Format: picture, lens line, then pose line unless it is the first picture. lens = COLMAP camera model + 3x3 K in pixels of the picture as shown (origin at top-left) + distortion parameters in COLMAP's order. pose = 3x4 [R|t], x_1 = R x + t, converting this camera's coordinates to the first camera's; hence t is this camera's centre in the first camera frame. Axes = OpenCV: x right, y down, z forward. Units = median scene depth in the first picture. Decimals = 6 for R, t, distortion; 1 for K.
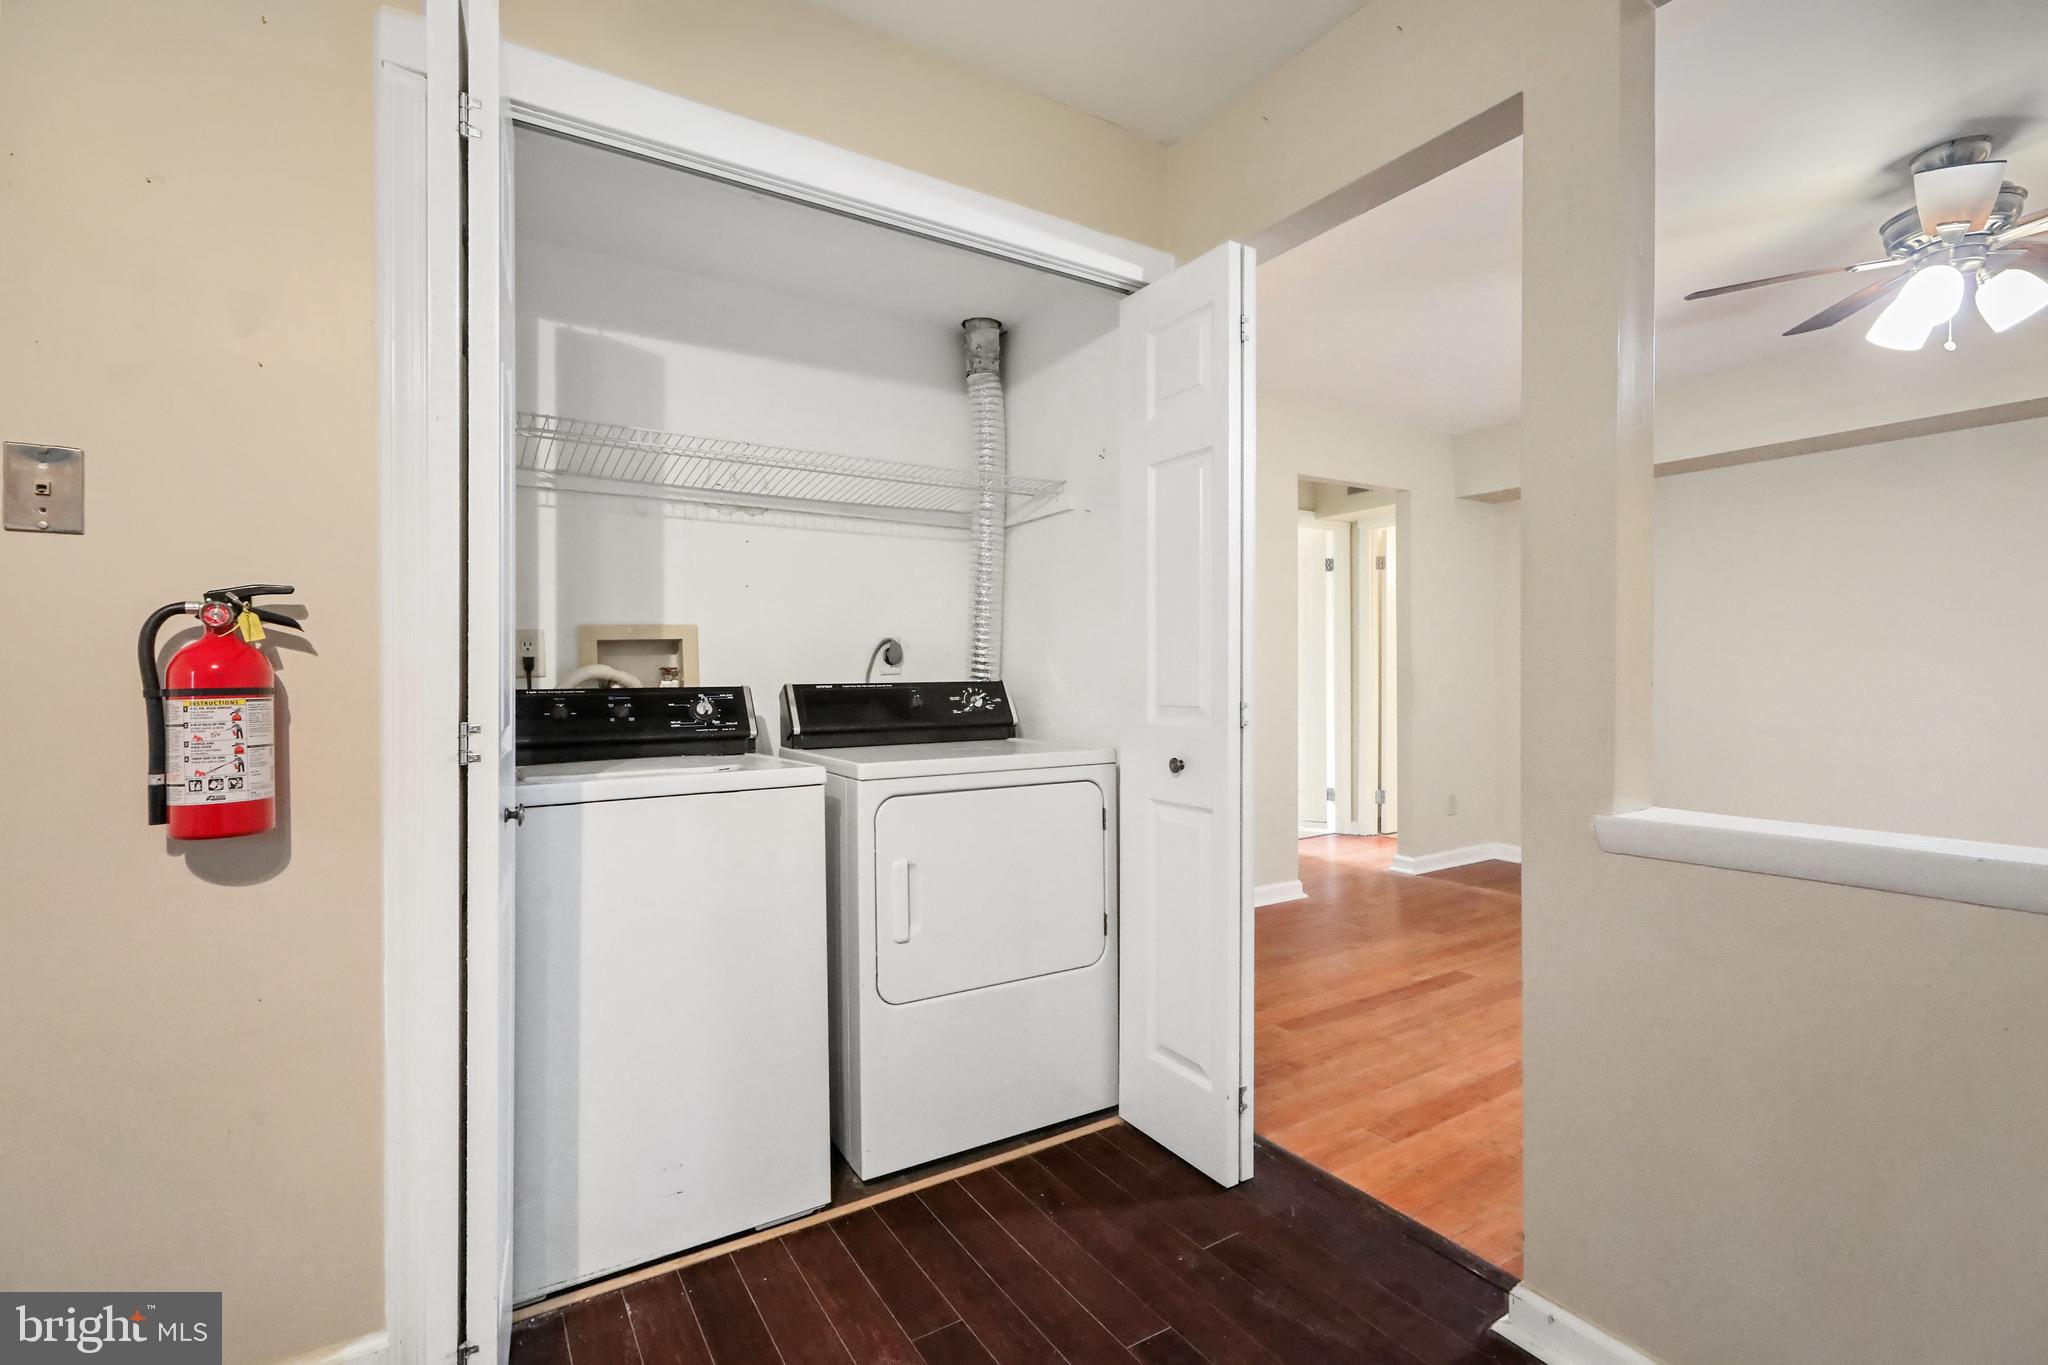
lens RADIAL K [[922.9, 0, 1024.0], [0, 922.9, 682.5], [0, 0, 1]] dist [-0.000668, -0.000750]
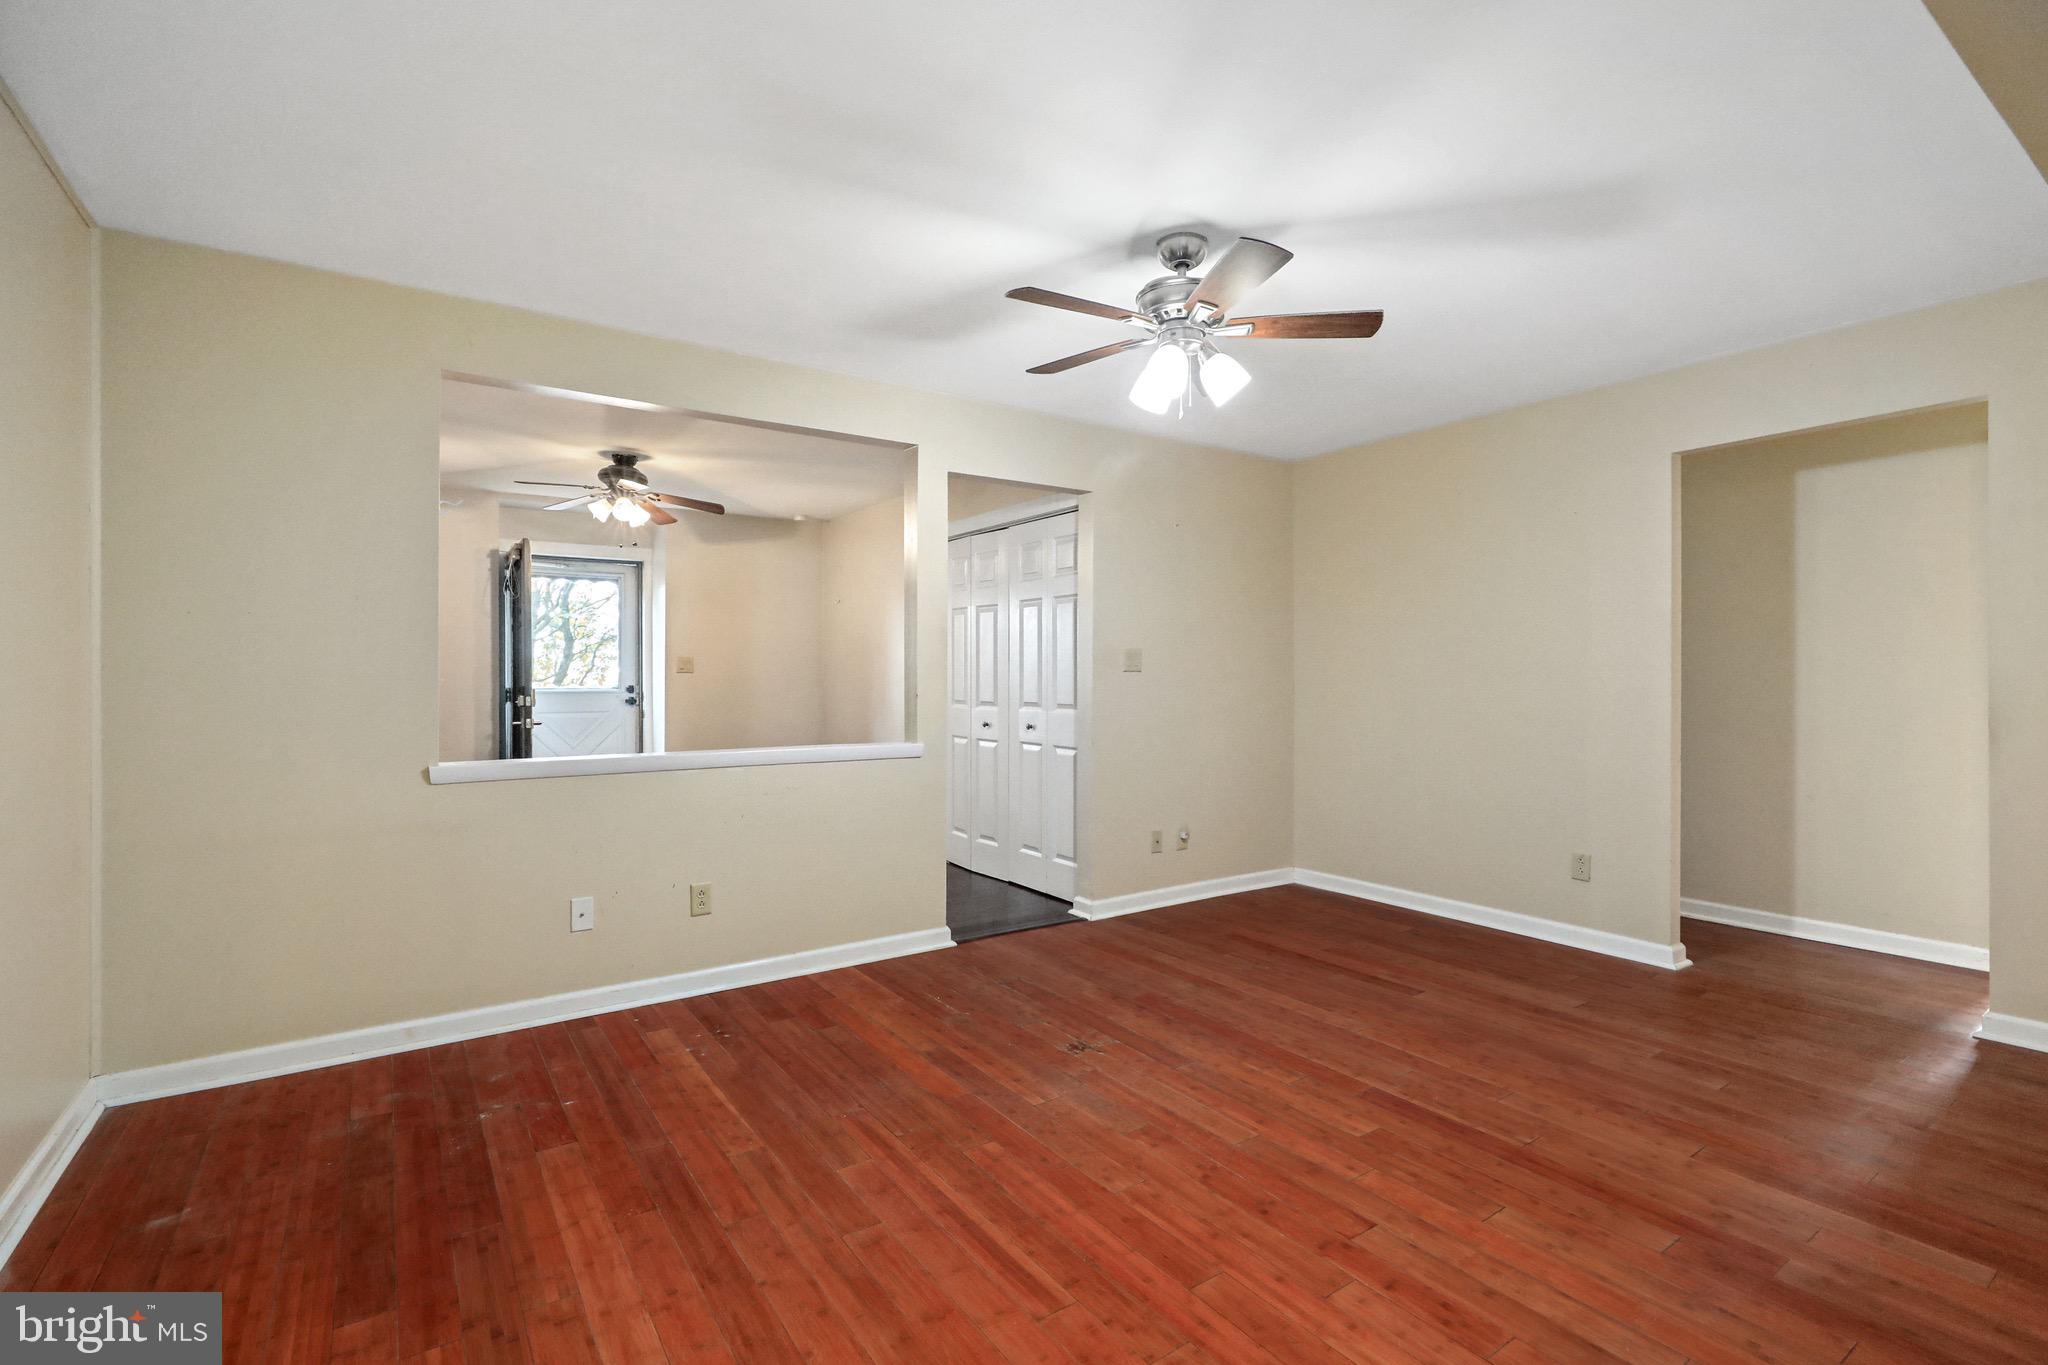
lens RADIAL K [[934.2, 0, 1028.2], [0, 934.2, 680.0], [0, 0, 1]] dist [-0.000396, -0.000353]
pose [[0.041352, 0.010114, -0.999093, 1.537036], [-0.012256, 0.999879, 0.009615, -0.032612], [0.999069, 0.011847, 0.041471, 0.548143]]
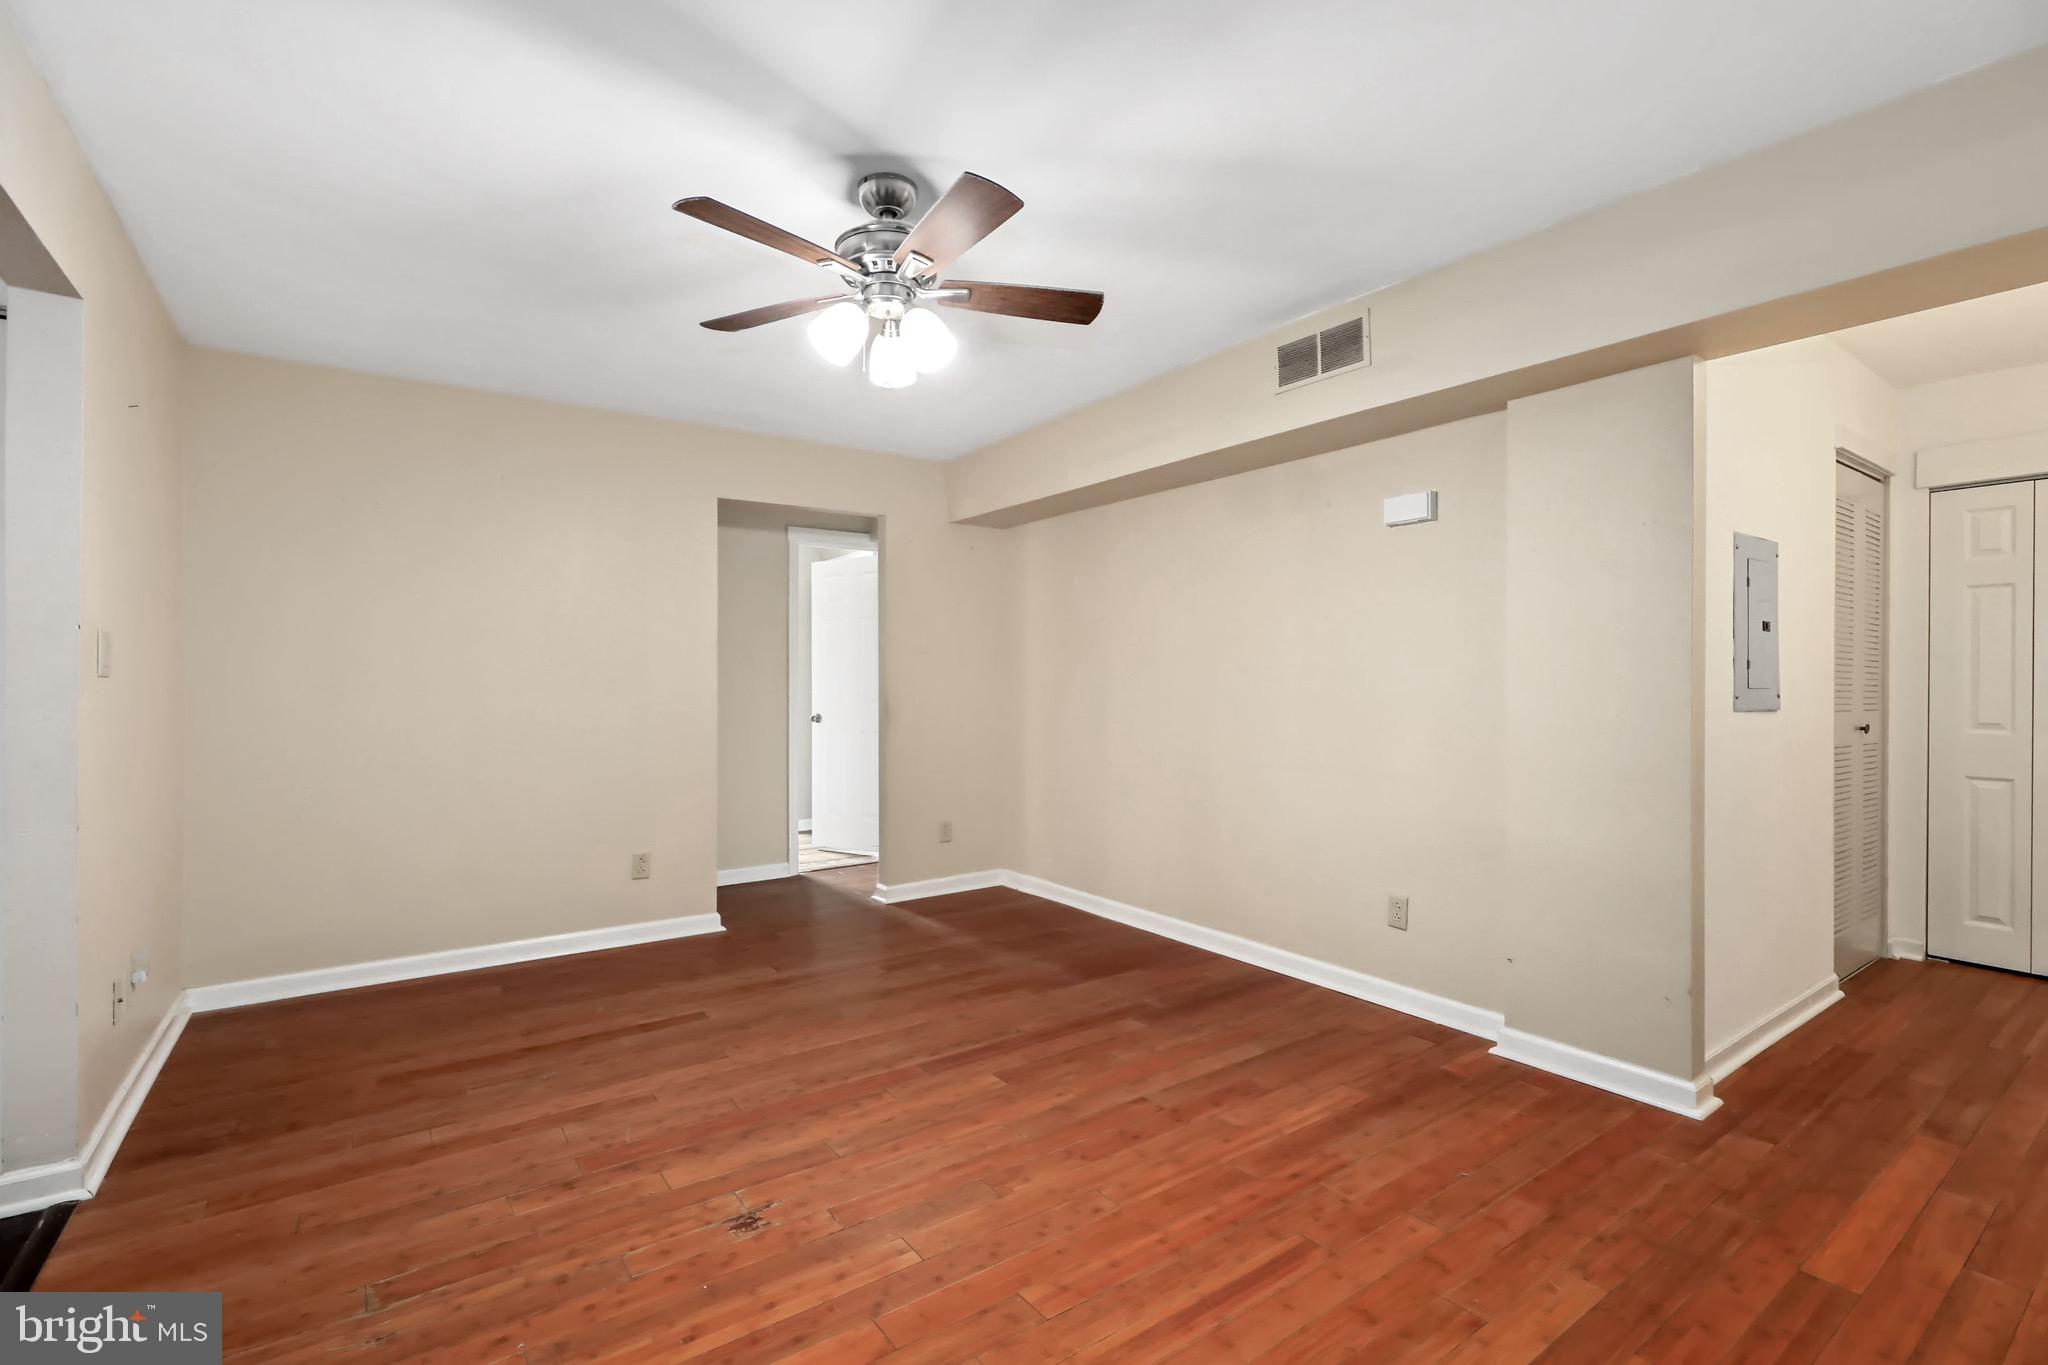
lens RADIAL K [[929.3, 0, 1029.3], [0, 929.3, 682.8], [0, 0, 1]] dist [0.006819, -0.000406]
pose [[0.997553, 0.005658, 0.069688, 0.777548], [-0.004636, 0.999879, -0.014819, -0.020368], [-0.069764, 0.014460, 0.997459, -0.003609]]
